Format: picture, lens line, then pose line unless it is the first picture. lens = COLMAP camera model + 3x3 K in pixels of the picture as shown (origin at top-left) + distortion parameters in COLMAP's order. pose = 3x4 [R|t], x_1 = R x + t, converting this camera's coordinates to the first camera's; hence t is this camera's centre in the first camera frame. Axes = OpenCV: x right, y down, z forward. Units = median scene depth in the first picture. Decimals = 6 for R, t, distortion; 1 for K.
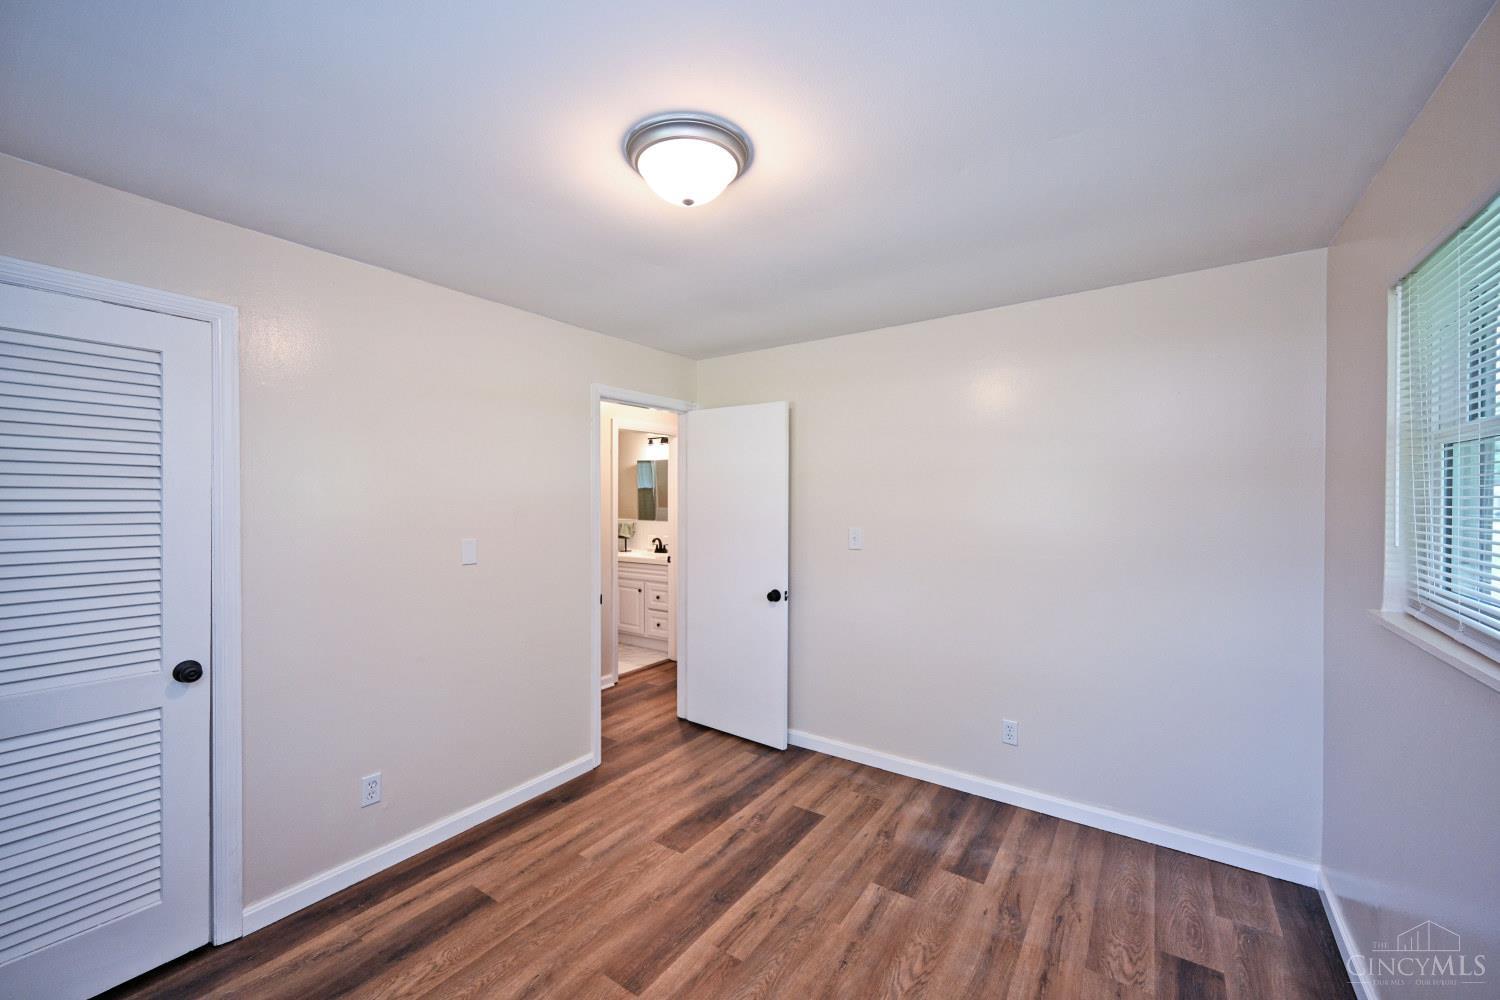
lens RADIAL K [[593.1, 0, 751.6], [0, 593.1, 502.7], [0, 0, 1]] dist [0.000466, 0.000284]
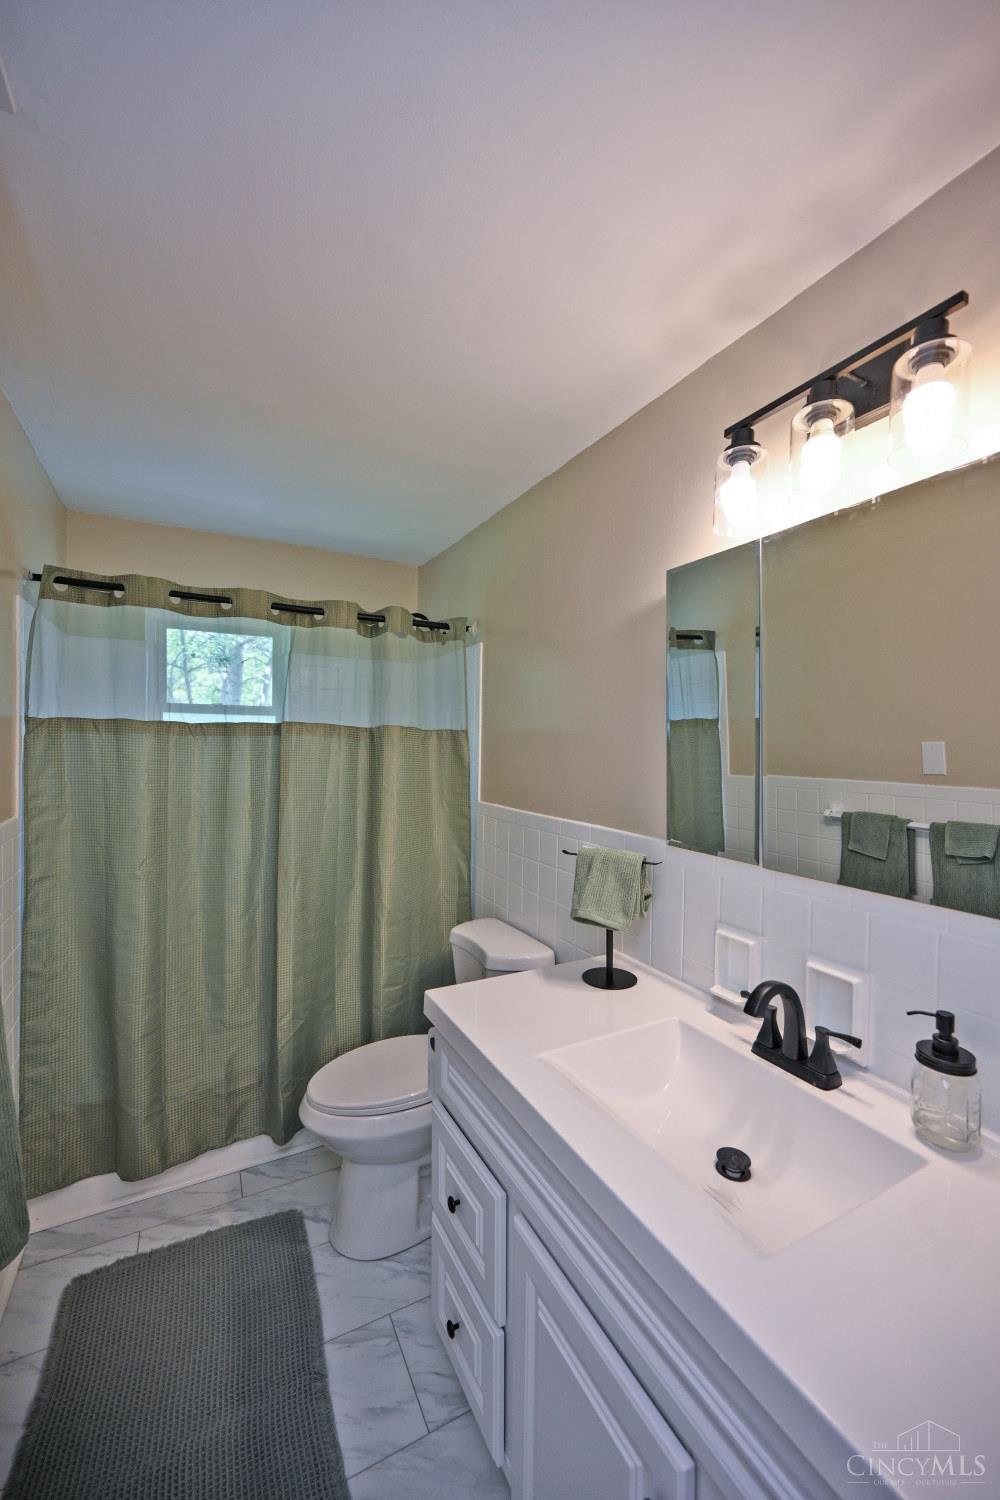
lens RADIAL K [[593.1, 0, 500.0], [0, 593.1, 750.0], [0, 0, 1]] dist [0.000466, 0.000284]
pose [[0.880497, 0.011565, -0.473910, -0.154970], [-0.011718, 0.999928, 0.002631, -0.006176], [0.473906, 0.003237, 0.880569, 0.845124]]
